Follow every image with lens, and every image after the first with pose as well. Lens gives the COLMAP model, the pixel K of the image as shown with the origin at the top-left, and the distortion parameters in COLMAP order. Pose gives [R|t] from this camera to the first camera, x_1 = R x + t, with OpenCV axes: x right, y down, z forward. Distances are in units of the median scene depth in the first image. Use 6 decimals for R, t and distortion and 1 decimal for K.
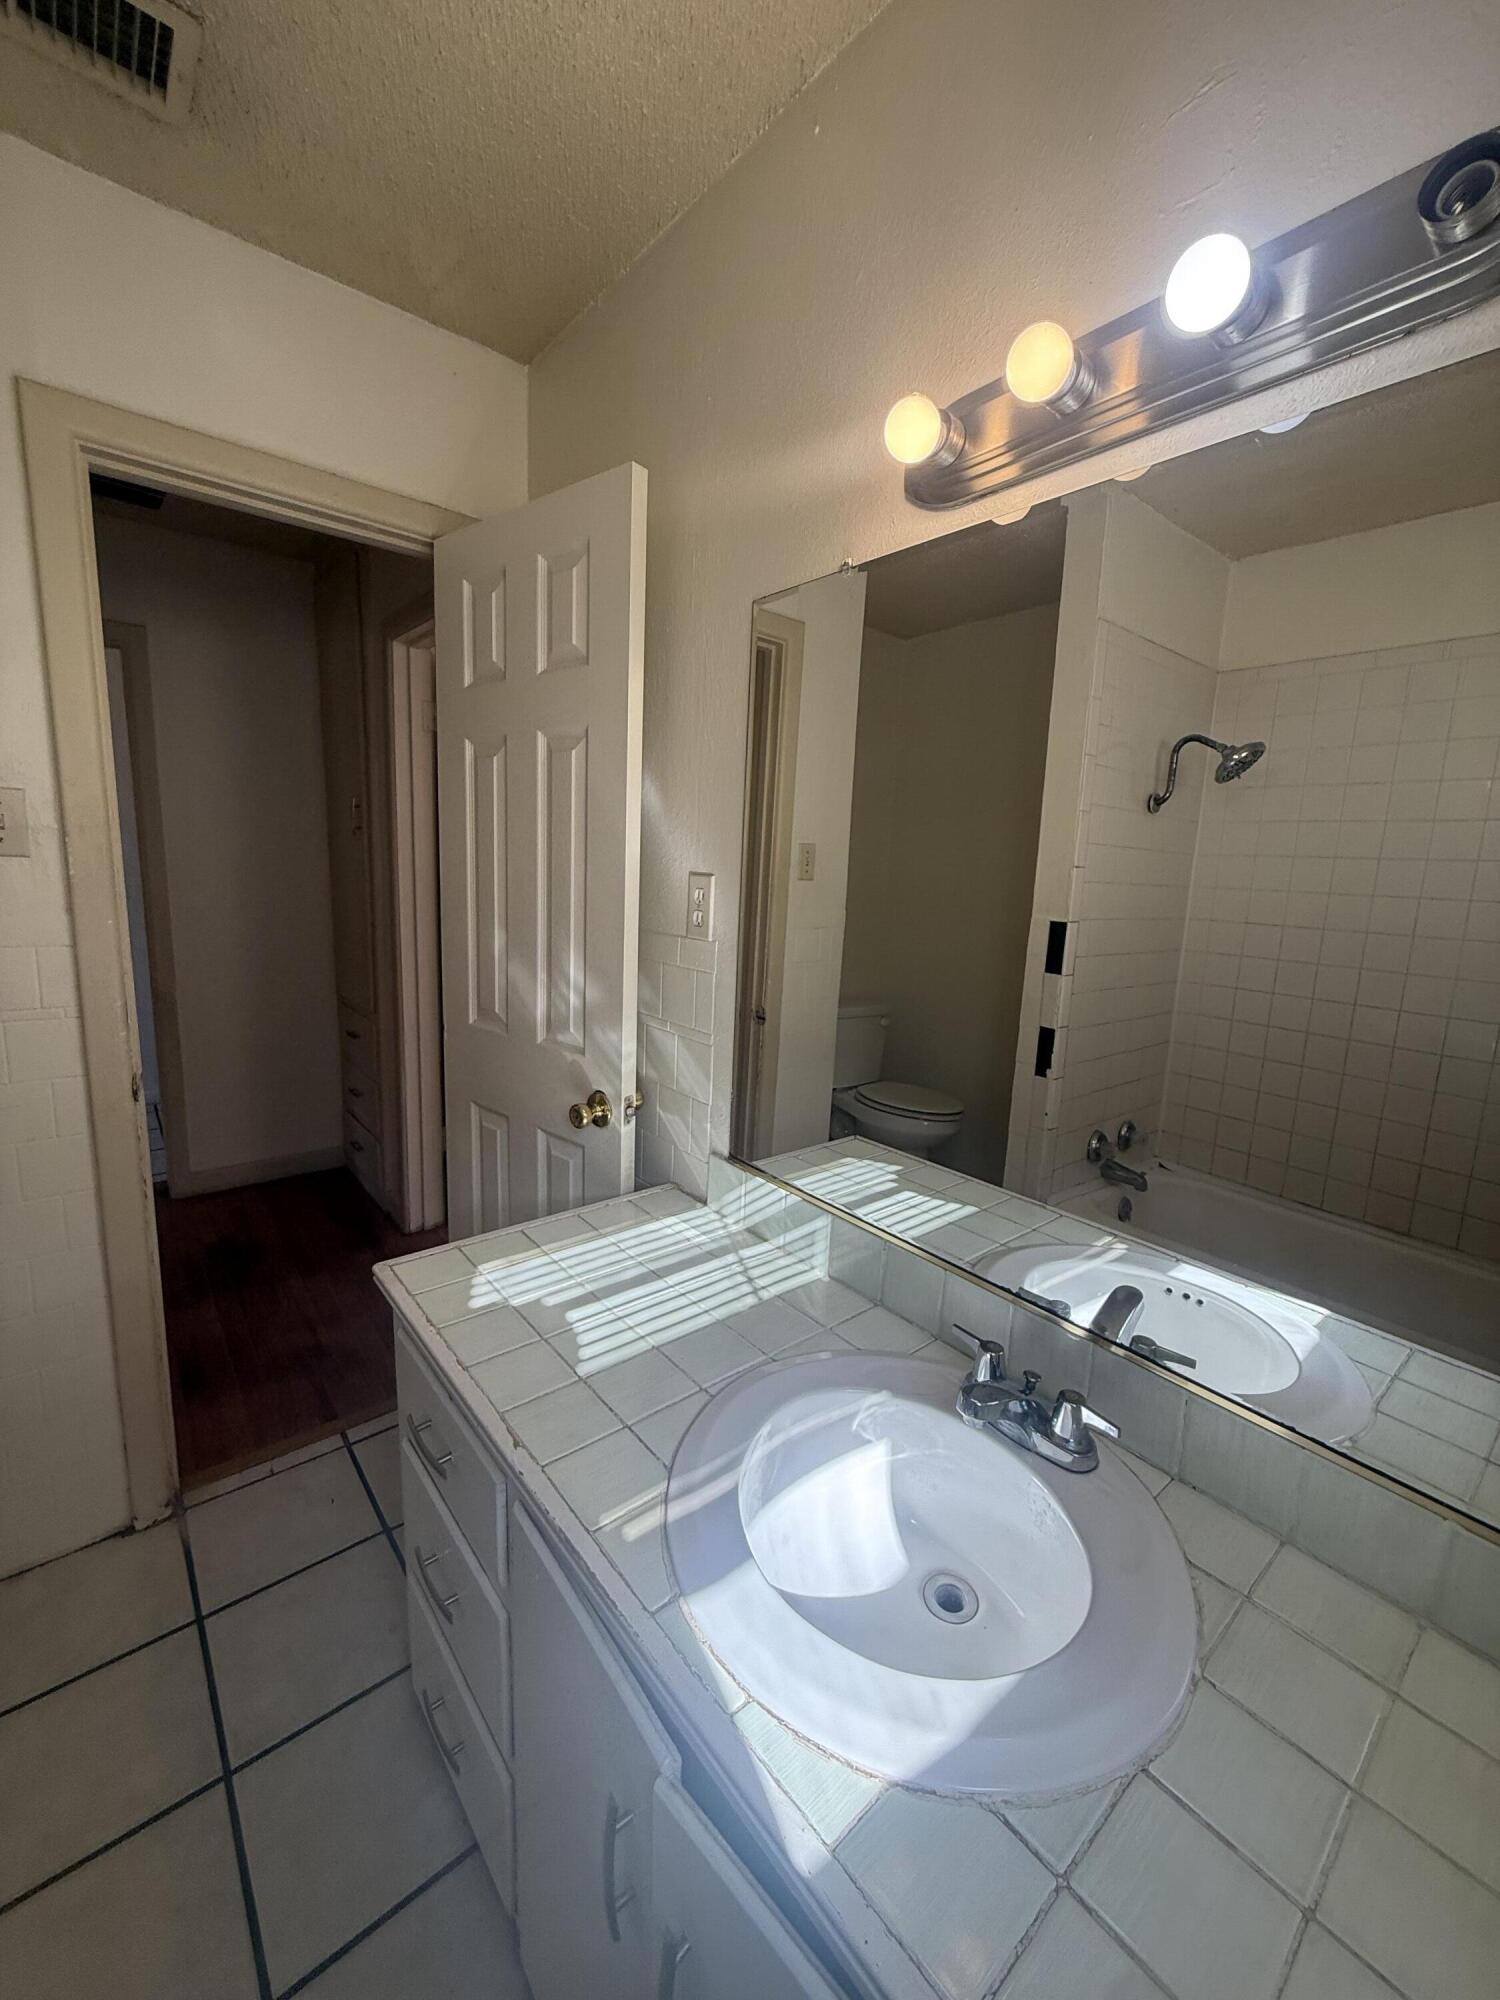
lens RADIAL K [[797.3, 0, 755.9], [0, 797.3, 998.8], [0, 0, 1]] dist [-0.003446, 0.000722]
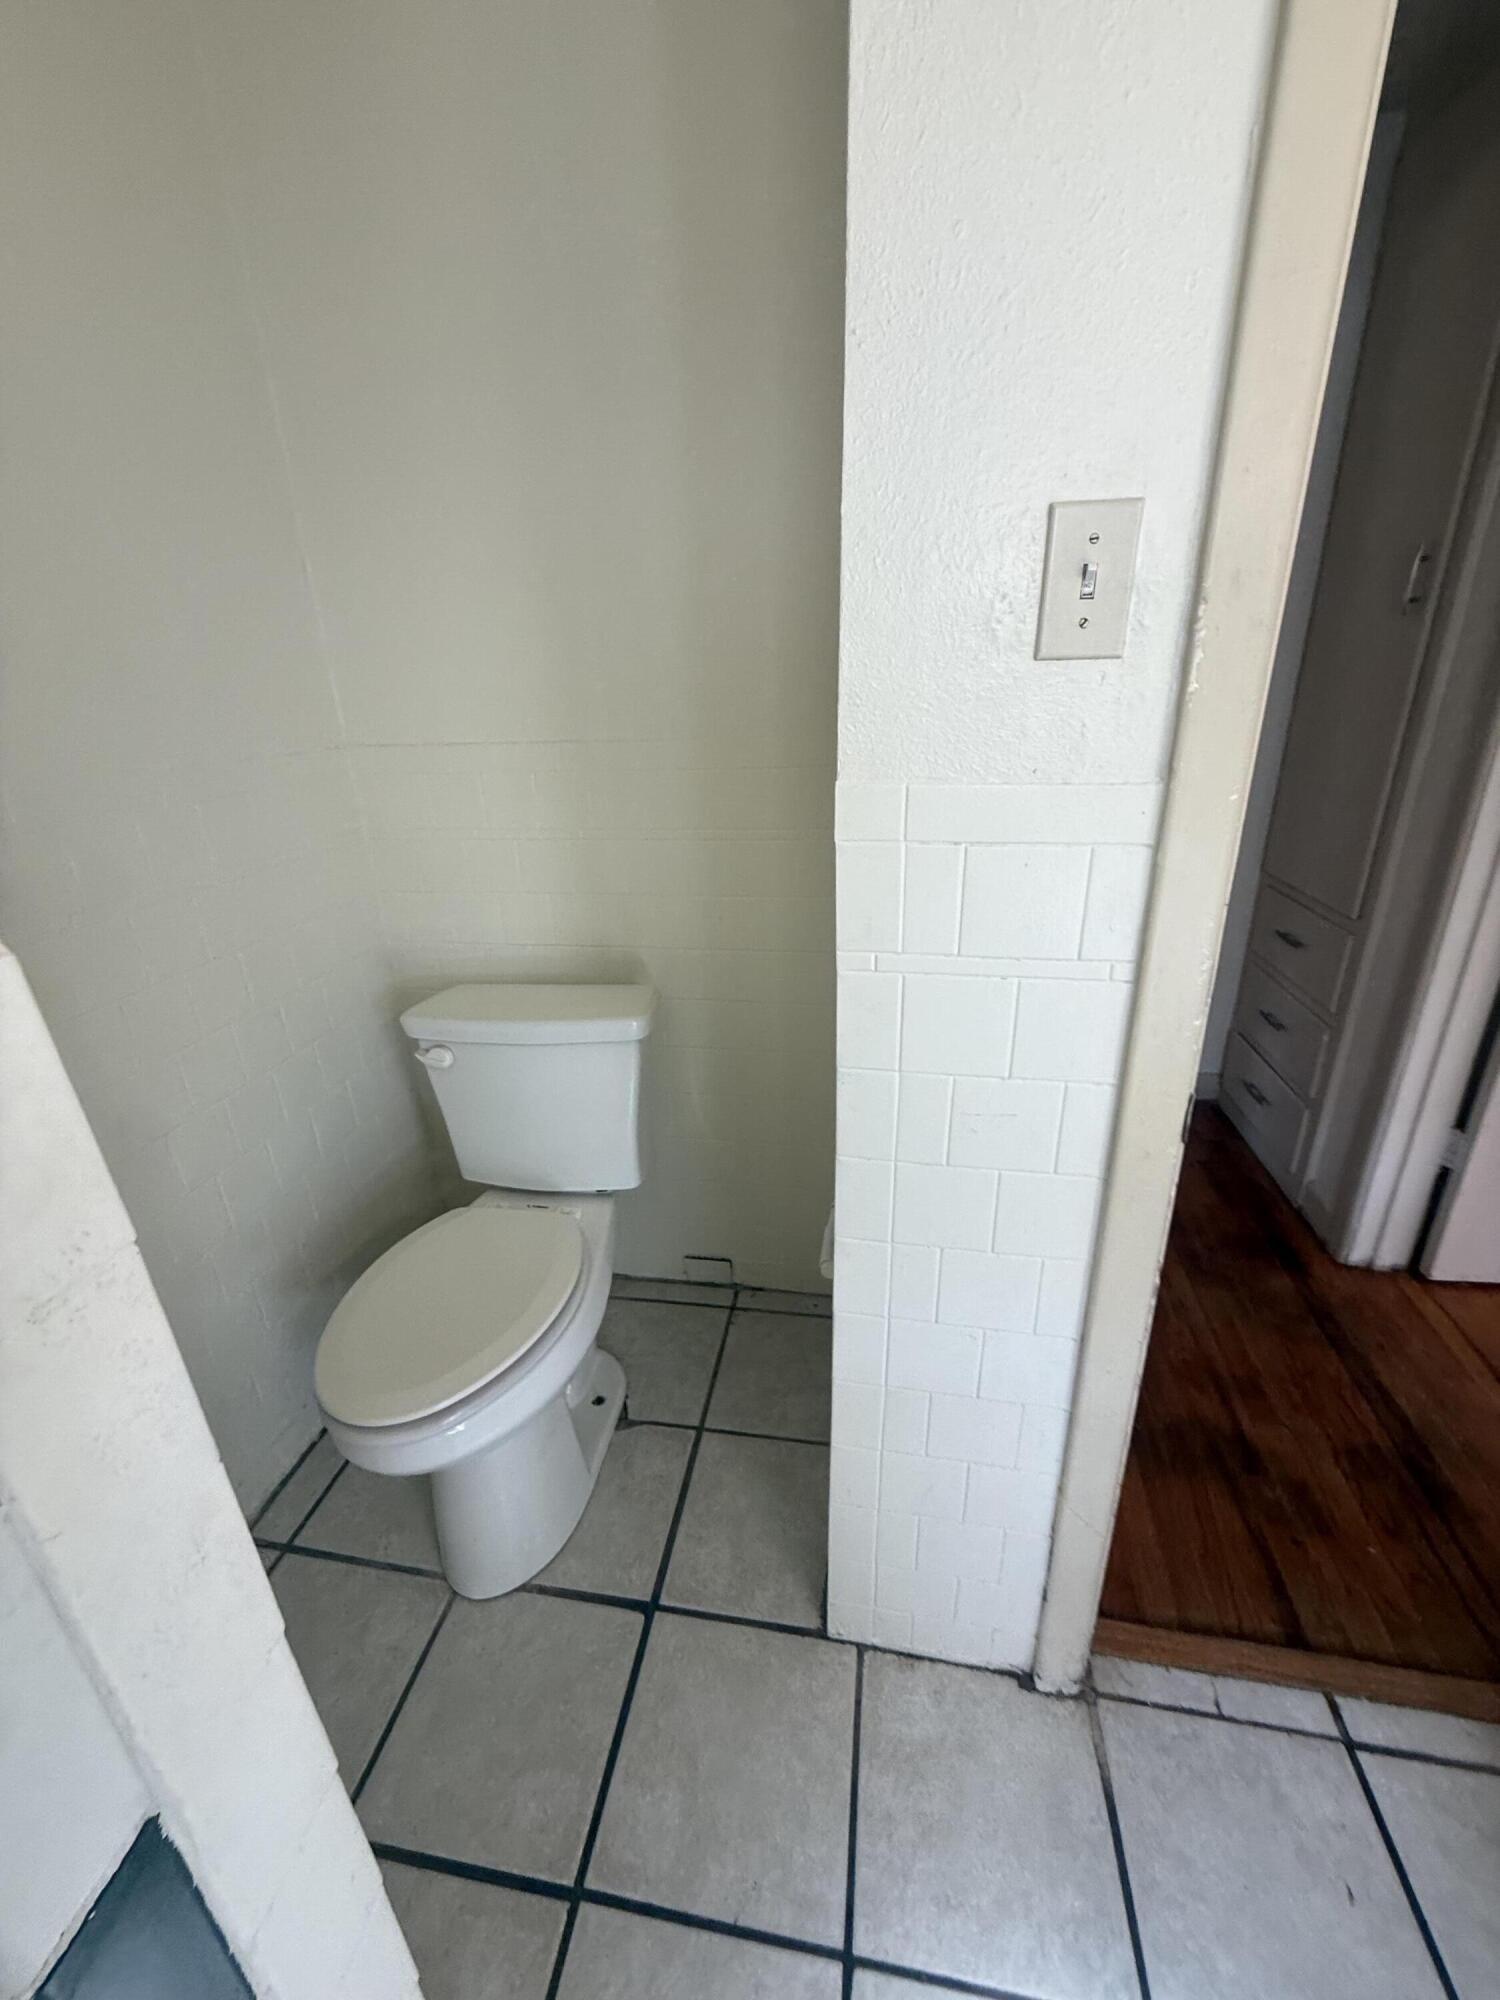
lens RADIAL K [[797.3, 0, 751.6], [0, 797.3, 1004.0], [0, 0, 1]] dist [-0.003446, 0.000722]
pose [[0.633878, 0.222535, -0.740727, -0.502498], [-0.062323, 0.969295, 0.237871, -0.059368], [0.770918, -0.104616, 0.628284, 0.390285]]
